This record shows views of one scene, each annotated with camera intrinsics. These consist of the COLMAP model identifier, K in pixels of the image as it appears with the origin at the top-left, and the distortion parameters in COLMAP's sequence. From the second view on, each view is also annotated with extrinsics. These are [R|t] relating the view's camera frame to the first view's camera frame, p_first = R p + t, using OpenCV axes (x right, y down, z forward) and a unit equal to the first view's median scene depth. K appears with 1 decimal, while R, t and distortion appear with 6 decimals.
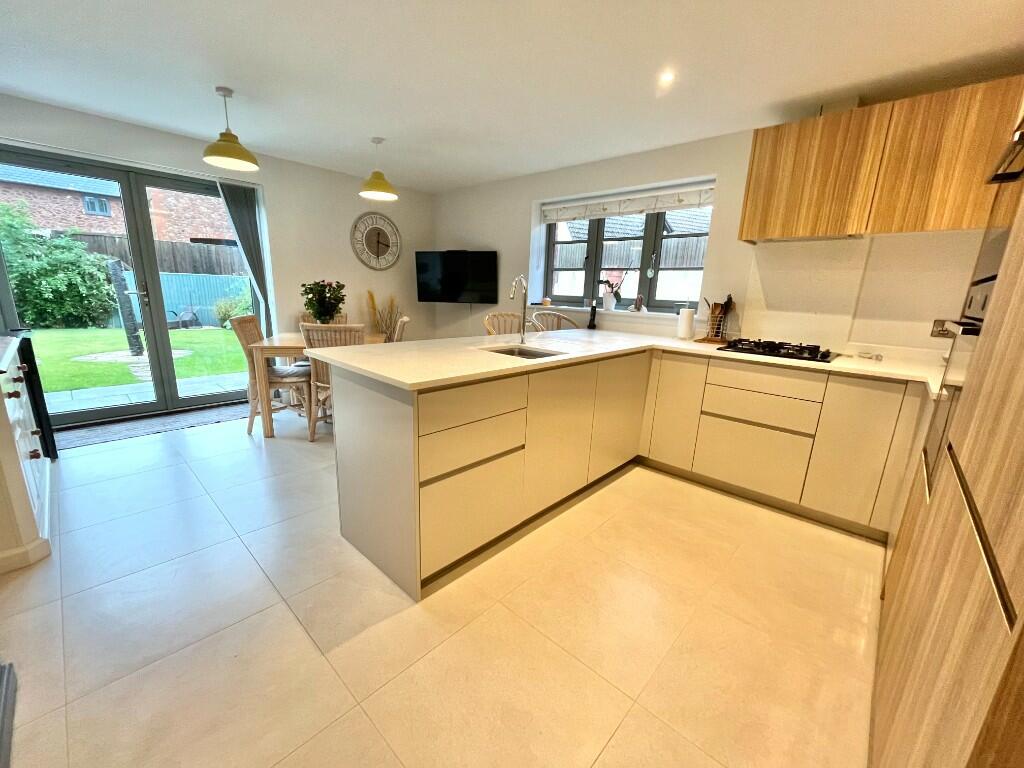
lens RADIAL K [[410.3, 0, 506.2], [0, 410.3, 386.4], [0, 0, 1]] dist [-0.000432, -0.000085]
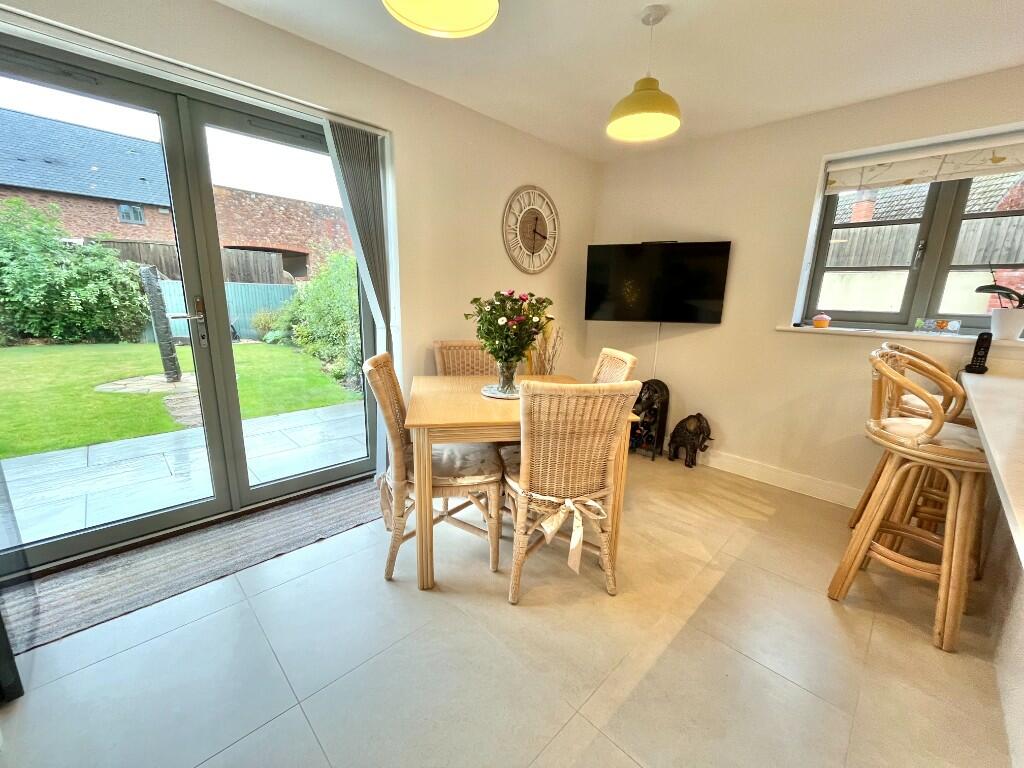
lens RADIAL K [[410.3, 0, 509.3], [0, 410.3, 386.3], [0, 0, 1]] dist [-0.000432, -0.000085]
pose [[0.999244, -0.000027, -0.038887, -0.298225], [-0.000491, 0.999911, -0.013296, -0.085023], [0.038884, 0.013305, 0.999155, 0.311549]]
